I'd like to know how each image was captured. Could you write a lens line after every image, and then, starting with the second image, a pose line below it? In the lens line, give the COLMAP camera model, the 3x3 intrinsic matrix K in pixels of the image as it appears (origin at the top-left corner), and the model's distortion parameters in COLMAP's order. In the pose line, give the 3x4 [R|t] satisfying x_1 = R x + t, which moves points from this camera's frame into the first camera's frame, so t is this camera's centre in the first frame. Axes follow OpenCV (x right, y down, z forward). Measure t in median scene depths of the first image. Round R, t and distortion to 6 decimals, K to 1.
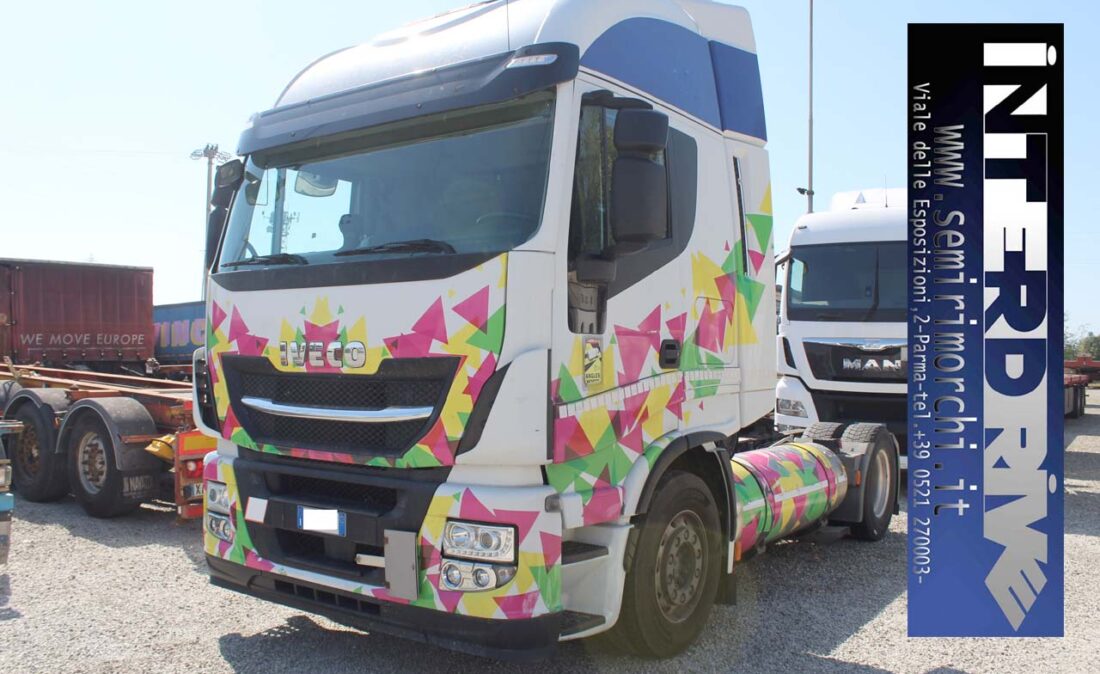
lens RADIAL K [[926.2, 0, 538.0], [0, 926.2, 339.1], [0, 0, 1]] dist [-0.146560, 0.121272]
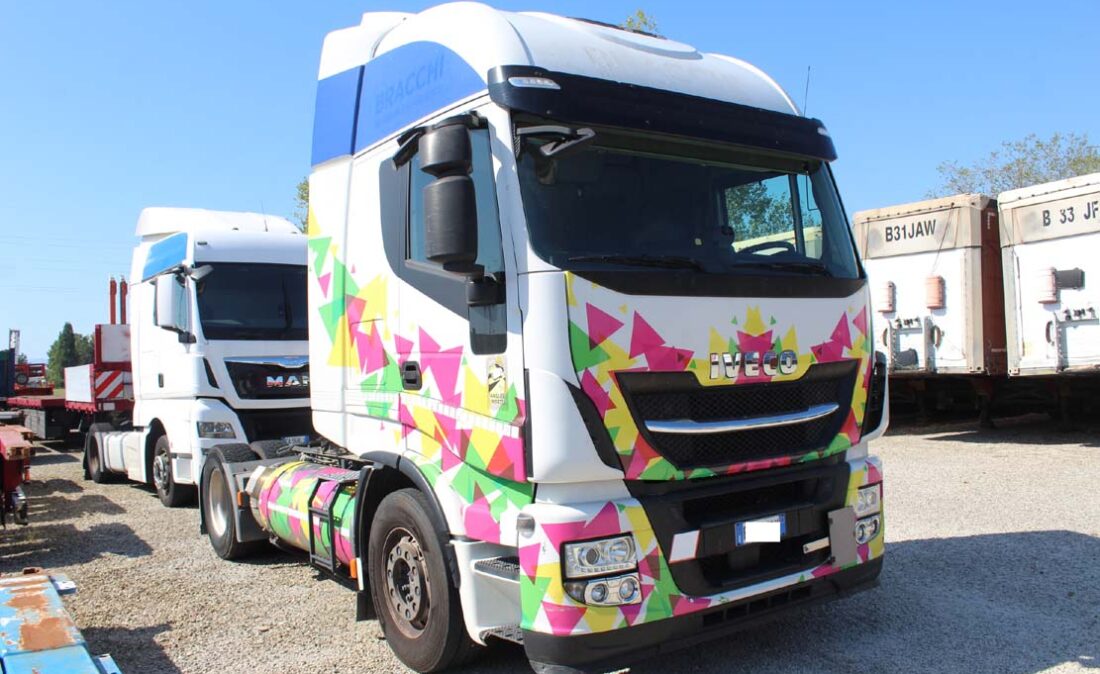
lens RADIAL K [[926.2, 0, 538.0], [0, 926.2, 339.1], [0, 0, 1]] dist [-0.146560, 0.121272]
pose [[0.332018, -0.000557, 0.943273, -1.247730], [0.026295, 0.999617, -0.008665, -0.008496], [-0.942906, 0.027680, 0.331906, 0.877493]]
